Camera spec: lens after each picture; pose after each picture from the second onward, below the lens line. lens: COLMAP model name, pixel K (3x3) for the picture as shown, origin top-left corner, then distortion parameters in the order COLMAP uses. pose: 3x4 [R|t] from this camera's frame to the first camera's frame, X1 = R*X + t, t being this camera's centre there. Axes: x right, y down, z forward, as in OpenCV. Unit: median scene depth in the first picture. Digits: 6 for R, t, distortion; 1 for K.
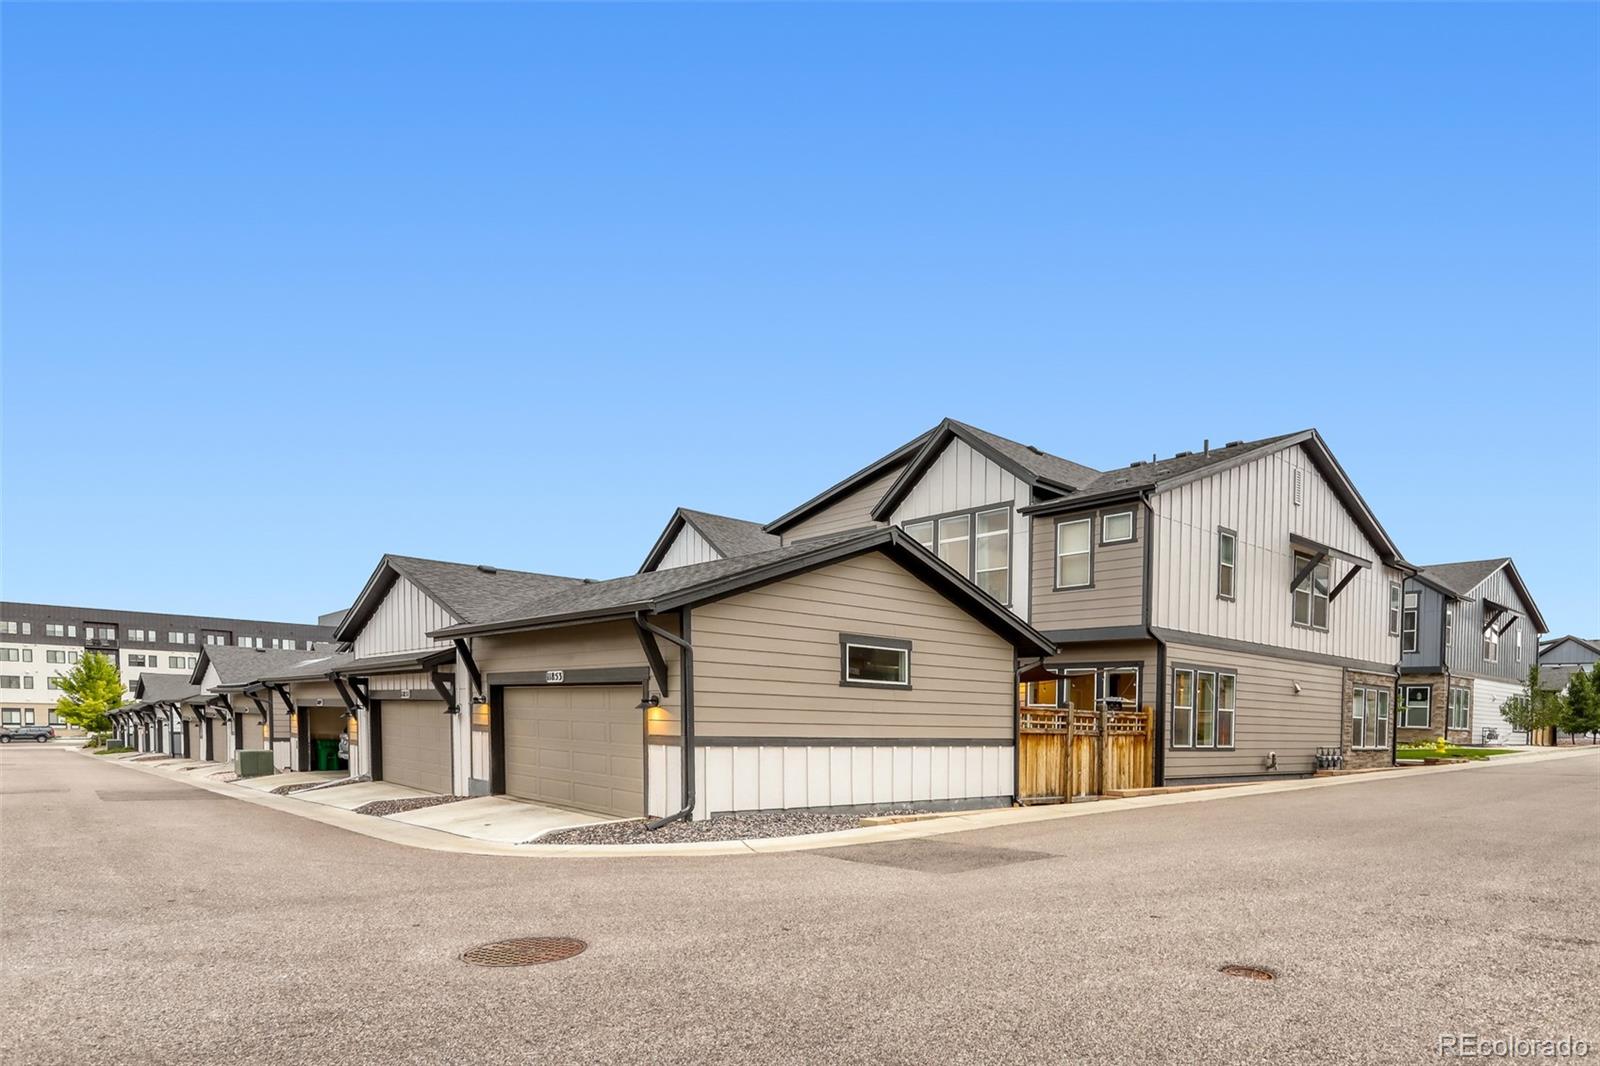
lens RADIAL K [[842.9, 0, 808.6], [0, 842.9, 566.1], [0, 0, 1]] dist [-0.001087, -0.000643]
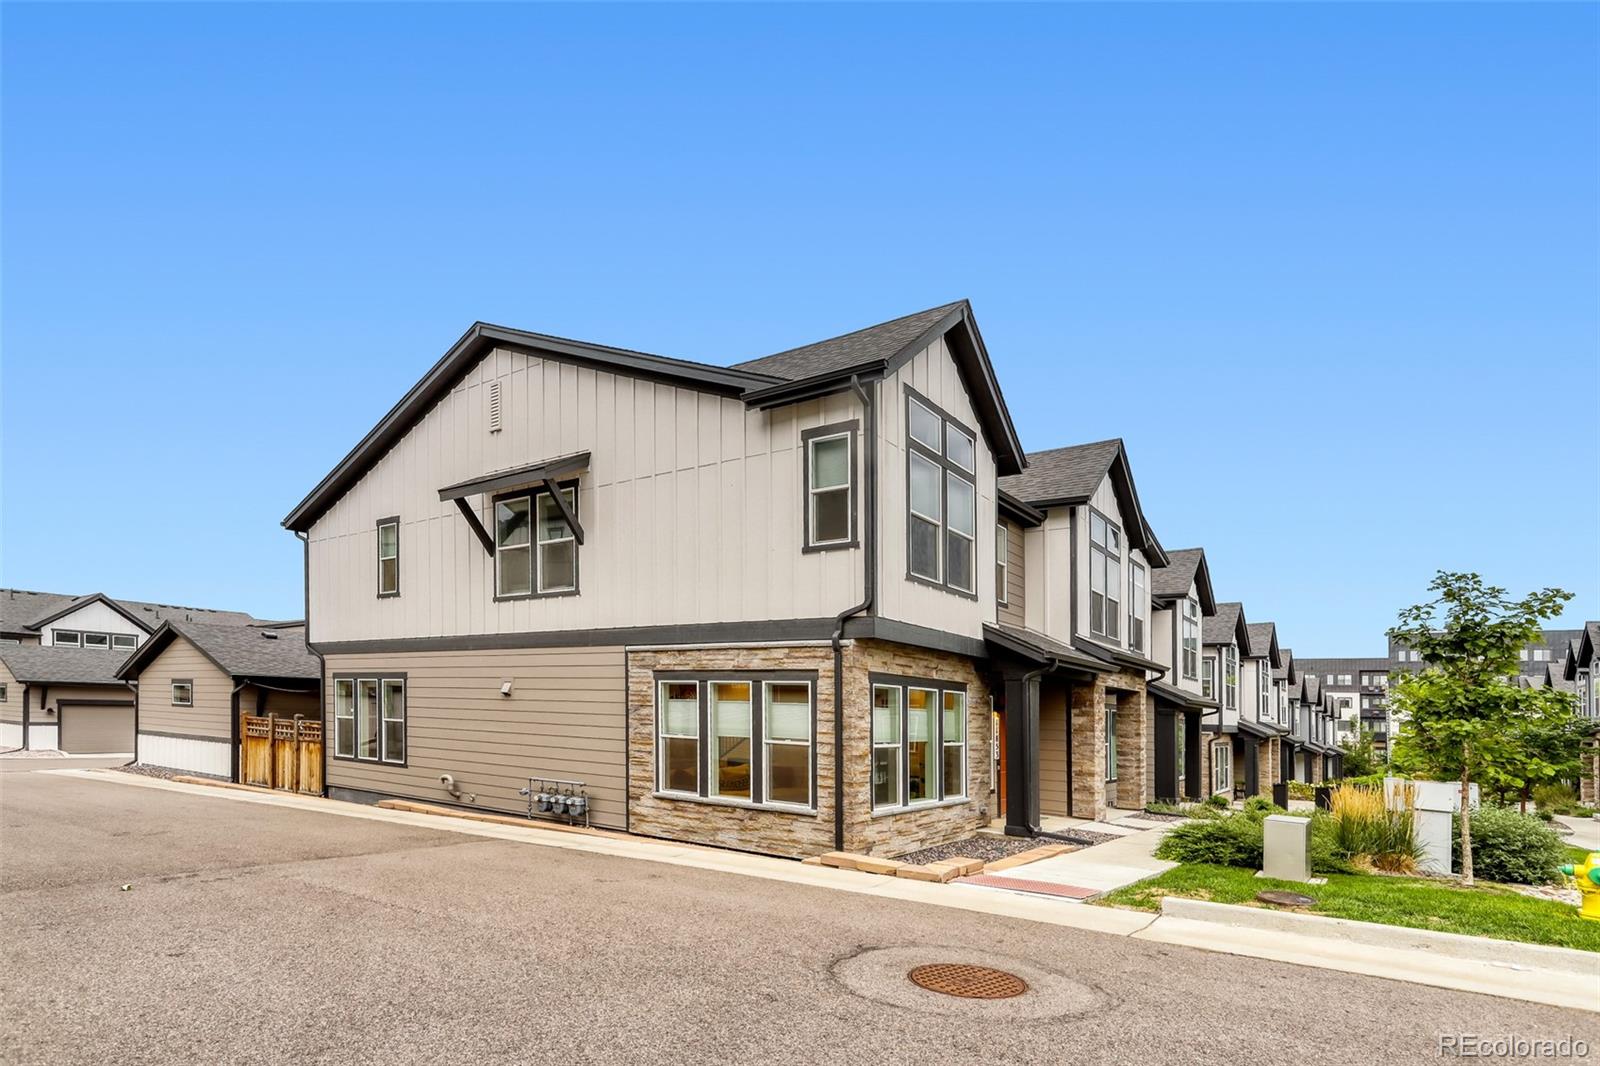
lens RADIAL K [[775.3, 0, 800.0], [0, 775.3, 533.0], [0, 0, 1]] dist [-0.000250, 0.000321]
pose [[0.300106, -0.242742, -0.922503, 1.497325], [0.138552, 0.967917, -0.209619, 0.221641], [0.943790, -0.064907, 0.324110, 1.207792]]
